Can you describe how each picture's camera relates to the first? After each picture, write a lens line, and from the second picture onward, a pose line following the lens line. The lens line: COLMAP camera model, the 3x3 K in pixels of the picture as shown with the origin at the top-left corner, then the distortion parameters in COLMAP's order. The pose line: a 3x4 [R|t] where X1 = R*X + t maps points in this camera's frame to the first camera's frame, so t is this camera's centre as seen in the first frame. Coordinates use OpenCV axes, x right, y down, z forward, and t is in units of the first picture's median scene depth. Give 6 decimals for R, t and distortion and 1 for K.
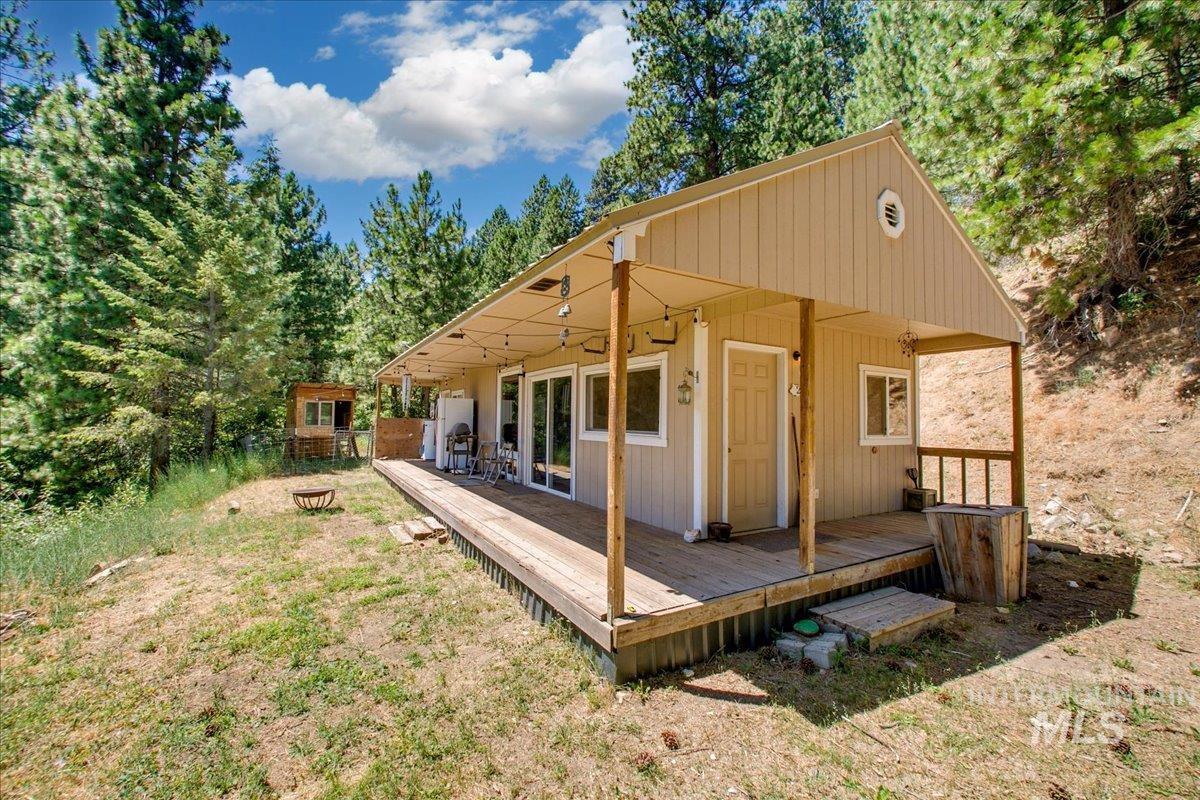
lens RADIAL K [[479.8, 0, 600.0], [0, 479.8, 400.0], [0, 0, 1]] dist [-0.002617, -0.000024]
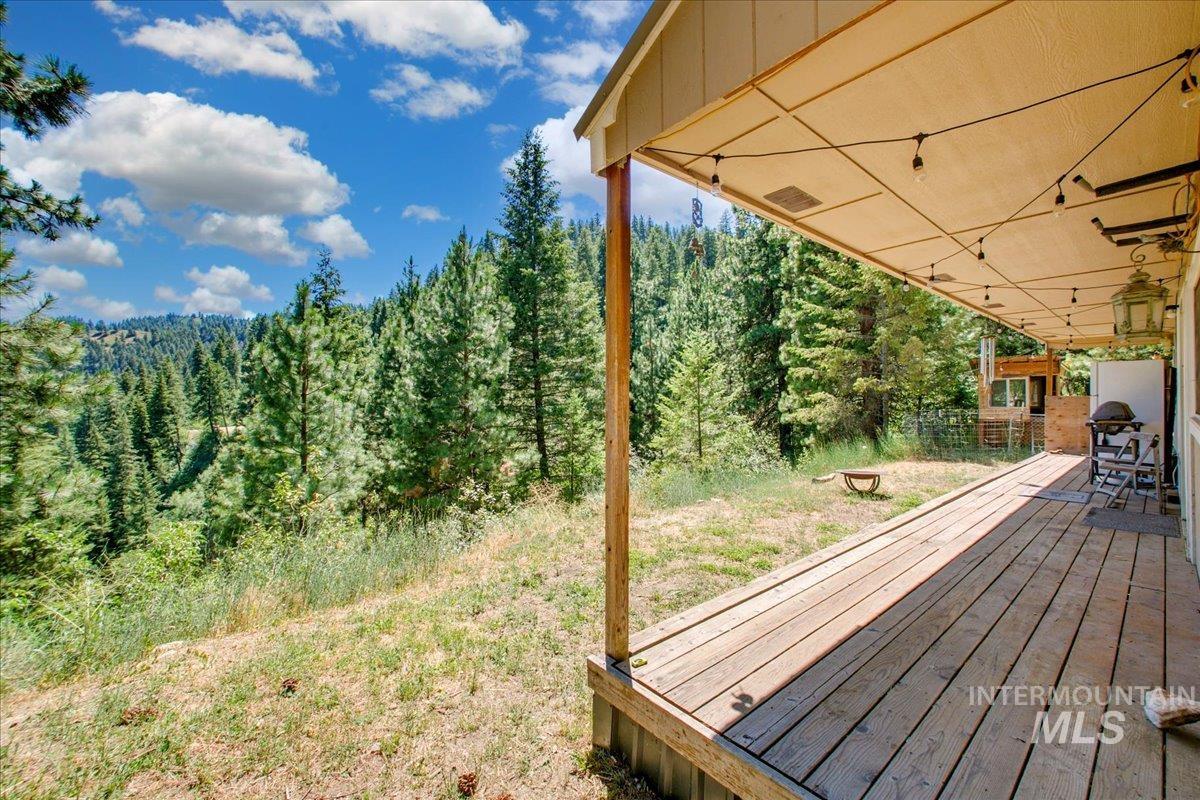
lens RADIAL K [[479.8, 0, 600.0], [0, 479.8, 400.0], [0, 0, 1]] dist [-0.002617, -0.000024]
pose [[0.151526, -0.013797, -0.988357, 0.442774], [0.049440, 0.998757, -0.006362, 0.032381], [0.987216, -0.047900, 0.152020, 0.502574]]
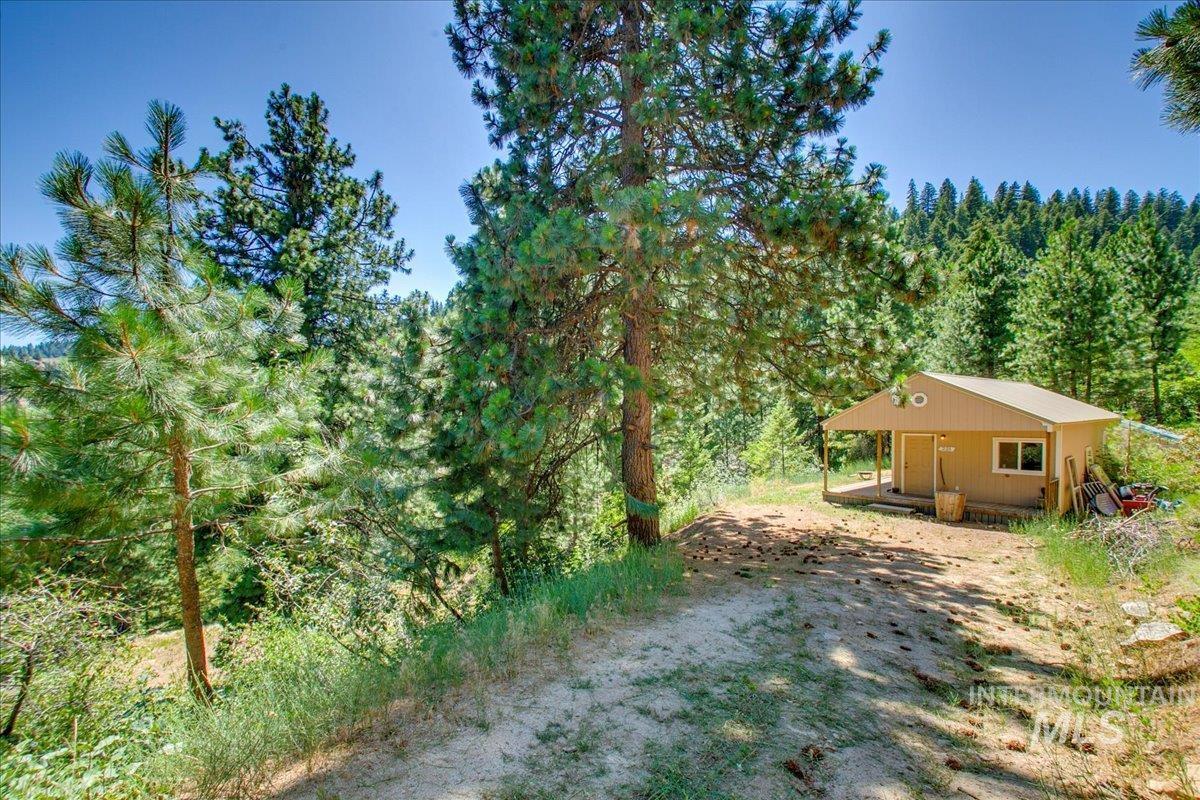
lens RADIAL K [[487.7, 0, 579.1], [0, 487.7, 429.9], [0, 0, 1]] dist [-0.001700, -0.000461]
pose [[0.075454, 0.010533, -0.997094, 3.363258], [0.062946, 0.997900, 0.015305, -0.334521], [0.995161, -0.063918, 0.074632, -1.409023]]
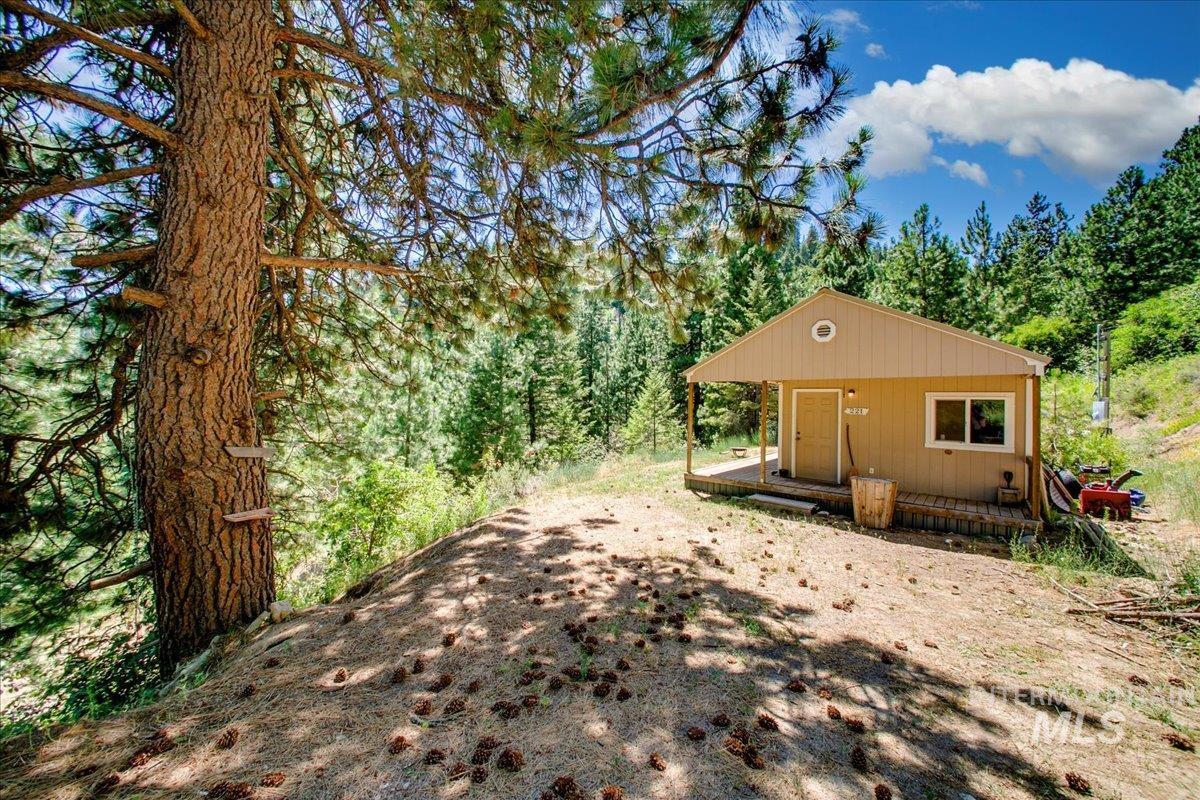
lens RADIAL K [[443.7, 0, 596.2], [0, 443.7, 393.1], [0, 0, 1]] dist [0.000266, 0.000045]
pose [[0.302392, -0.022320, -0.952922, 1.904951], [0.026269, 0.999541, -0.015076, -0.095711], [0.952822, -0.020474, 0.302840, -0.469965]]
